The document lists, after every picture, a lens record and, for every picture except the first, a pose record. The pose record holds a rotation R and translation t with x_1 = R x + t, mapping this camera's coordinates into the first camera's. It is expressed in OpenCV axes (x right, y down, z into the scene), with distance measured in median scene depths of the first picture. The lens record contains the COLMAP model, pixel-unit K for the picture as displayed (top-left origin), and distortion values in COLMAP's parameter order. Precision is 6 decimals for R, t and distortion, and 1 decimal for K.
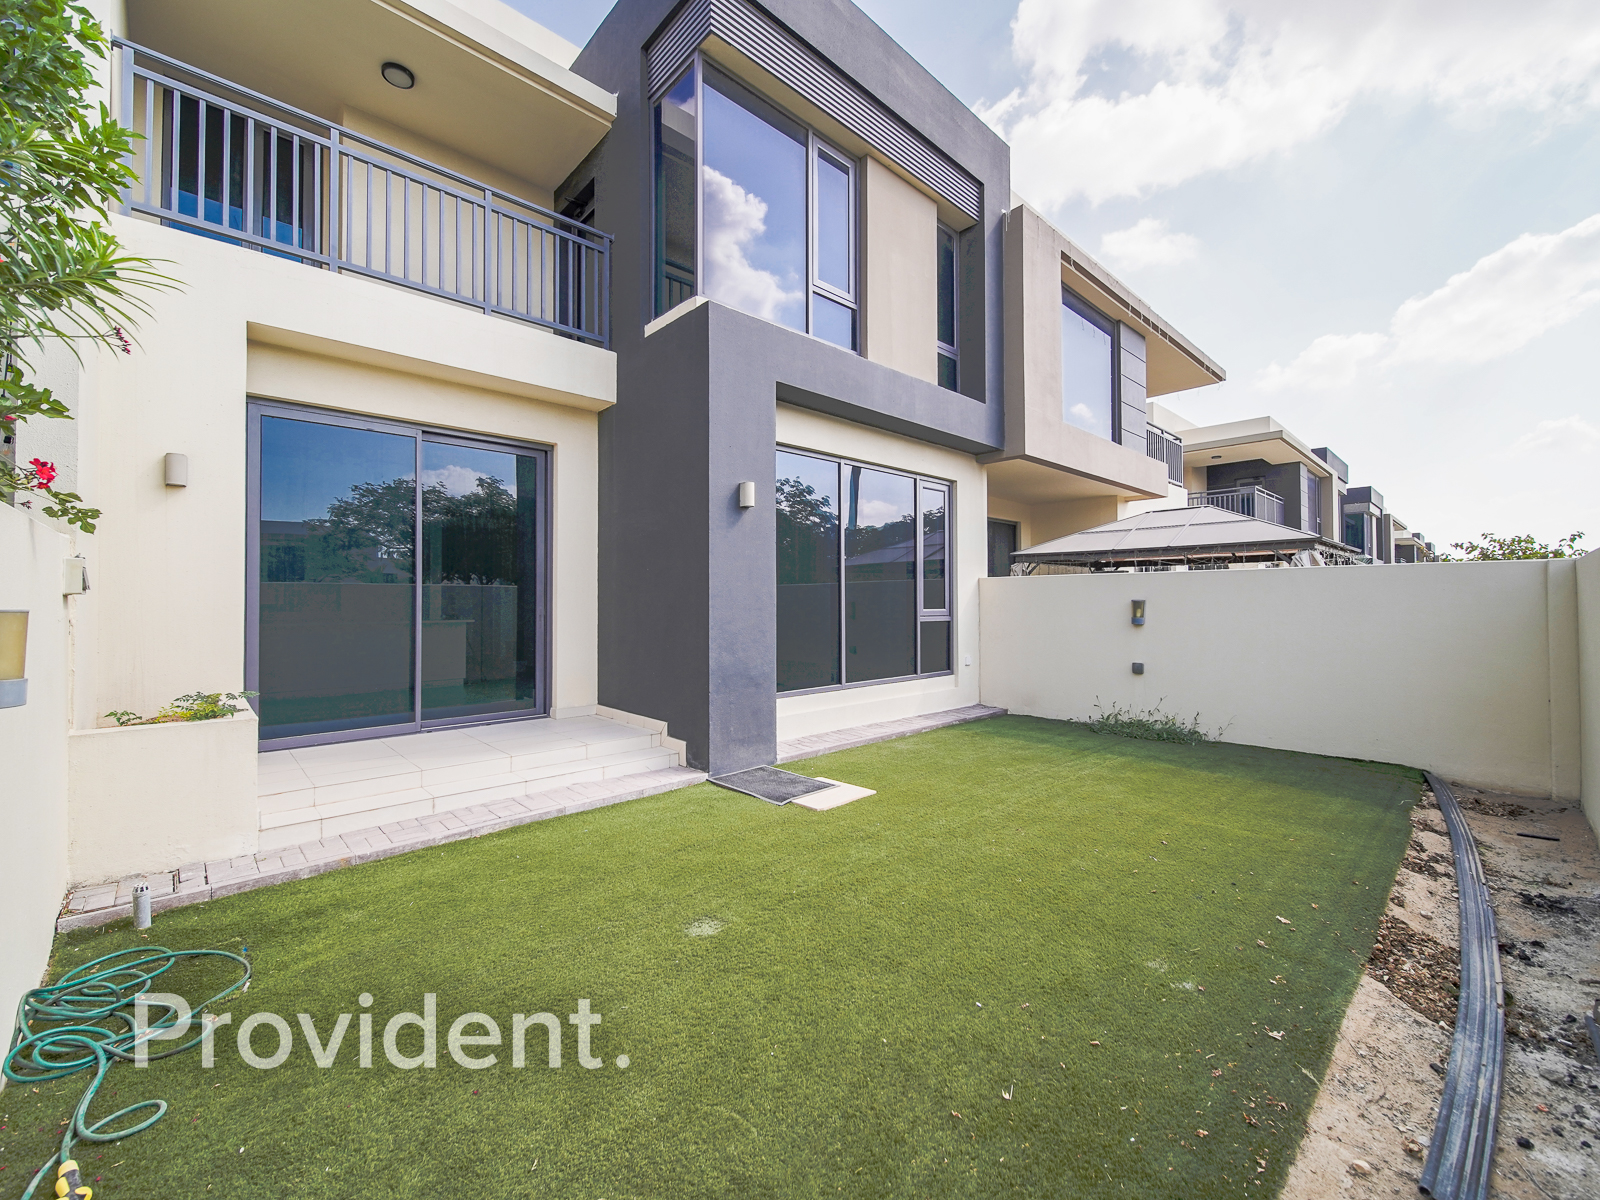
lens RADIAL K [[647.4, 0, 788.0], [0, 647.4, 600.6], [0, 0, 1]] dist [-0.006520, -0.000753]
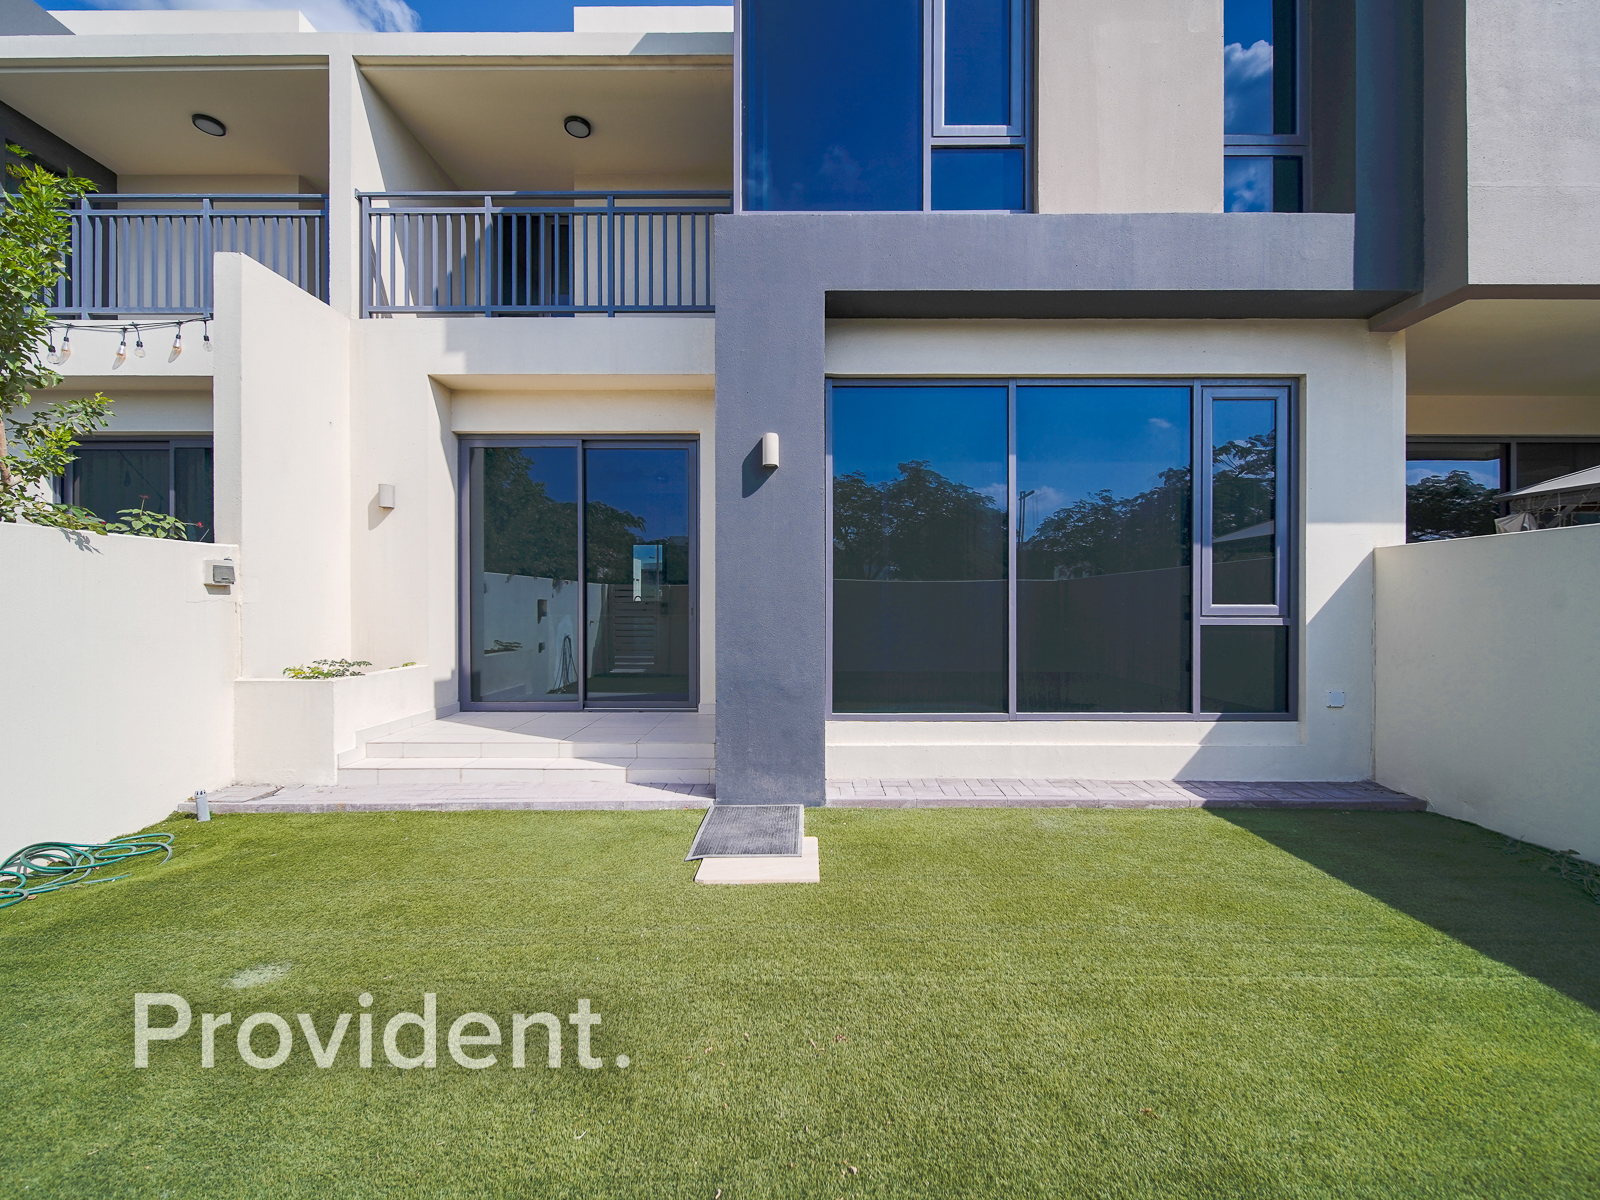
lens RADIAL K [[657.8, 0, 800.0], [0, 657.8, 600.0], [0, 0, 1]] dist [0.001082, 0.000005]
pose [[0.734913, 0.004000, -0.678150, 0.452593], [0.002182, 0.999963, 0.008263, 0.005955], [0.678158, -0.007552, 0.734877, 0.398487]]
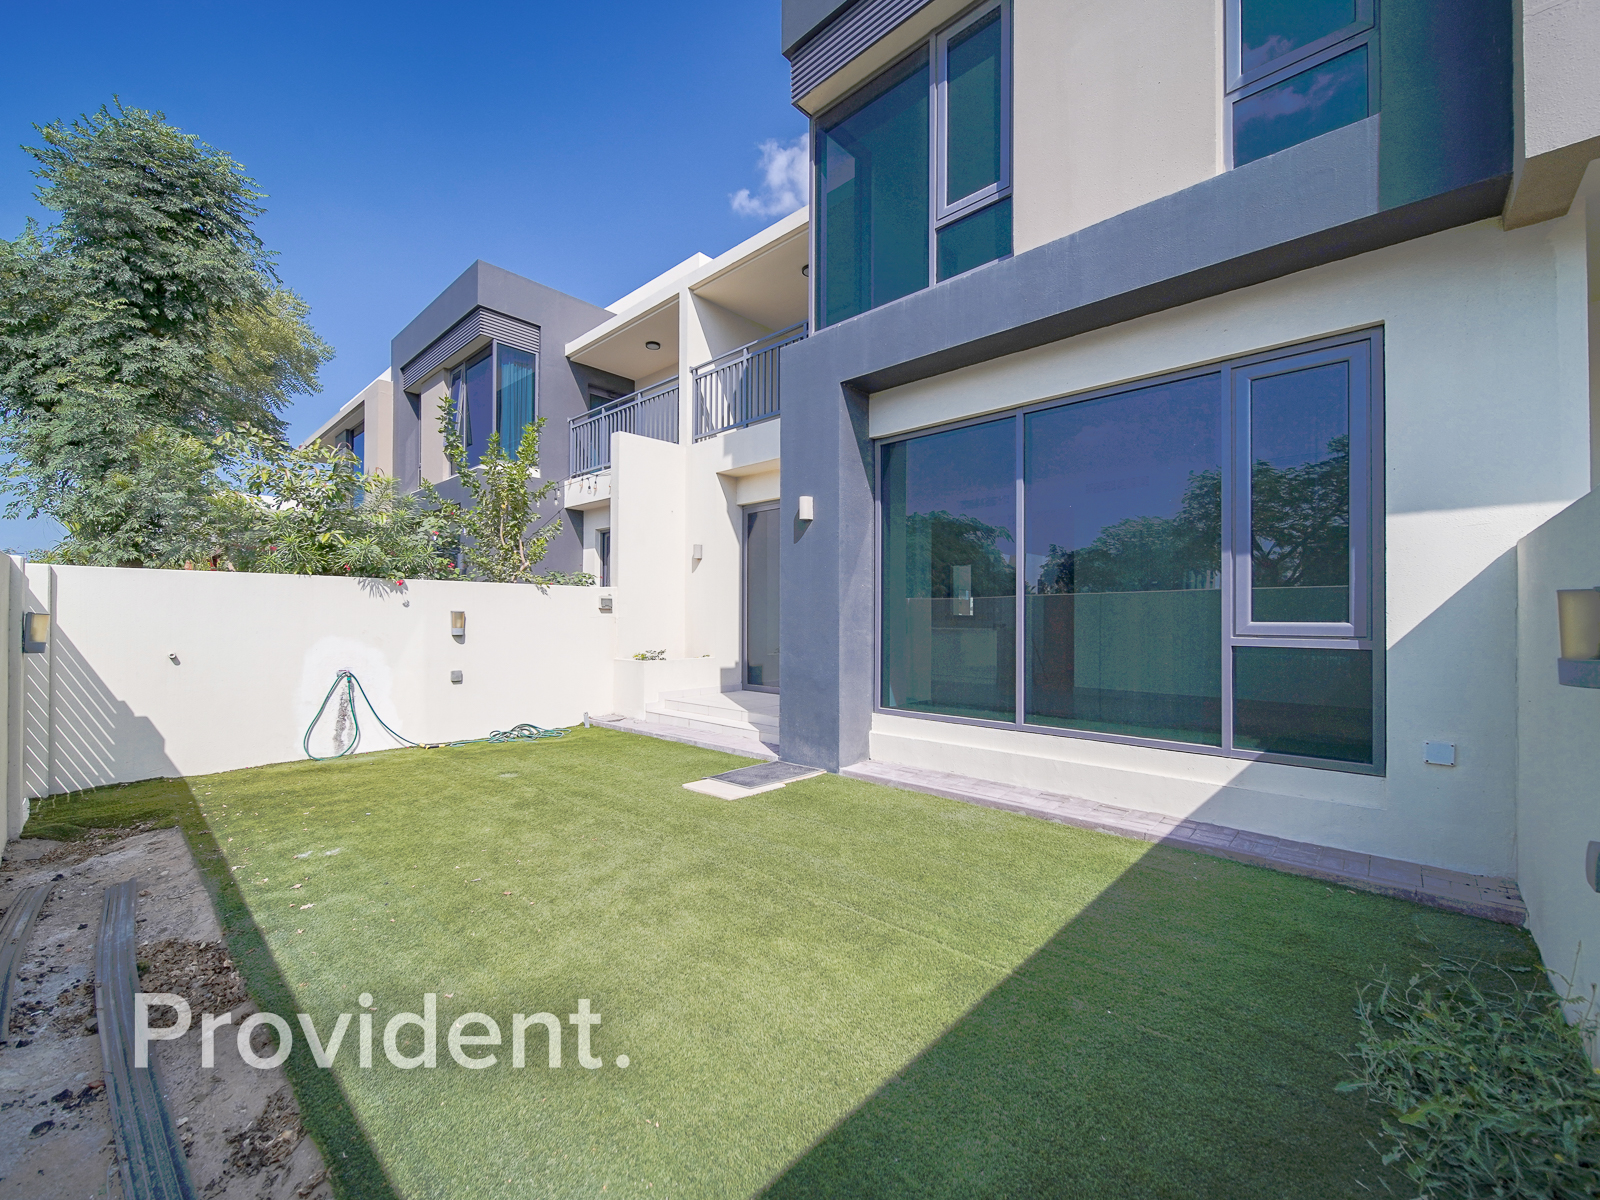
lens RADIAL K [[644.0, 0, 797.4], [0, 644.0, 605.2], [0, 0, 1]] dist [-0.001140, -0.000265]
pose [[0.085475, -0.010272, -0.996287, 0.898609], [0.007769, 0.999923, -0.009643, 0.004115], [0.996310, -0.006916, 0.085548, 0.804549]]
